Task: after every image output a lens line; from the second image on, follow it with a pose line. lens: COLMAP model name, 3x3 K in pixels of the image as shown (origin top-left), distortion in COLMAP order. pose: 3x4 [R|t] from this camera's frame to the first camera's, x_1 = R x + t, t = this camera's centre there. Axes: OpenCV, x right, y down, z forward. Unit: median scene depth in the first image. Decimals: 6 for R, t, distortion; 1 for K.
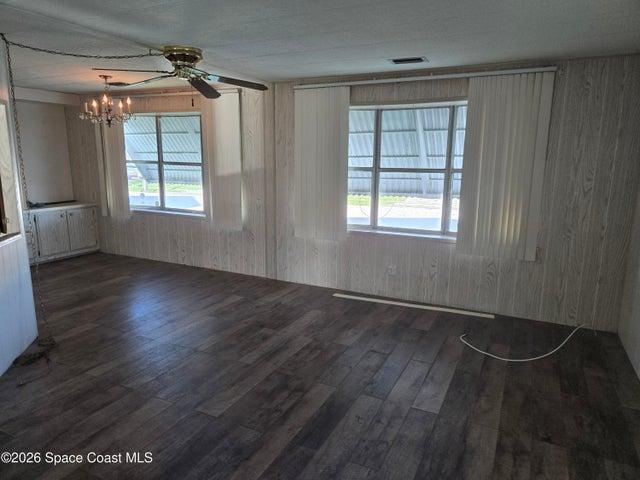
lens RADIAL K [[425.7, 0, 323.8], [0, 425.7, 239.3], [0, 0, 1]] dist [0.034868, -0.002548]
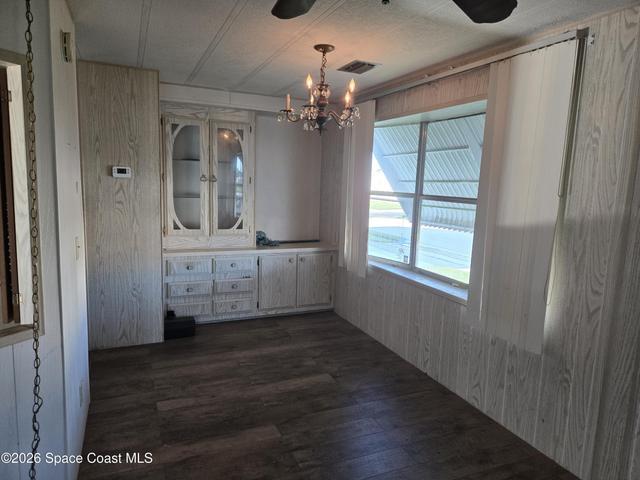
lens RADIAL K [[425.7, 0, 323.8], [0, 425.7, 239.3], [0, 0, 1]] dist [0.034868, -0.002548]
pose [[0.762196, 0.100340, -0.639522, -0.102524], [-0.150375, 0.988334, -0.024152, -0.104400], [0.629638, 0.114577, 0.768393, 0.569160]]
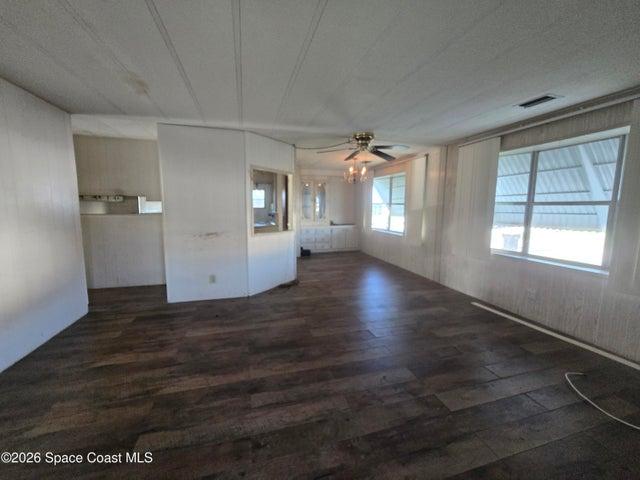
lens RADIAL K [[254.0, 0, 318.9], [0, 254.0, 235.9], [0, 0, 1]] dist [-0.000030, -0.000189]
pose [[0.670624, 0.079001, -0.737579, 0.253329], [-0.140252, 0.989882, -0.021495, 0.014987], [0.728418, 0.117862, 0.674919, 0.142861]]
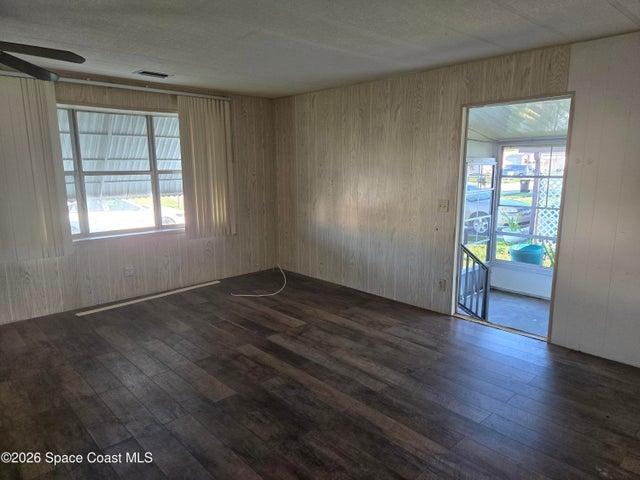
lens RADIAL K [[429.1, 0, 320.0], [0, 429.1, 240.0], [0, 0, 1]] dist [0.070399, -0.072777]
pose [[0.360455, -0.176003, 0.916021, -0.585724], [0.183189, 0.976270, 0.115494, -0.034139], [-0.914611, 0.126174, 0.384143, 0.164857]]
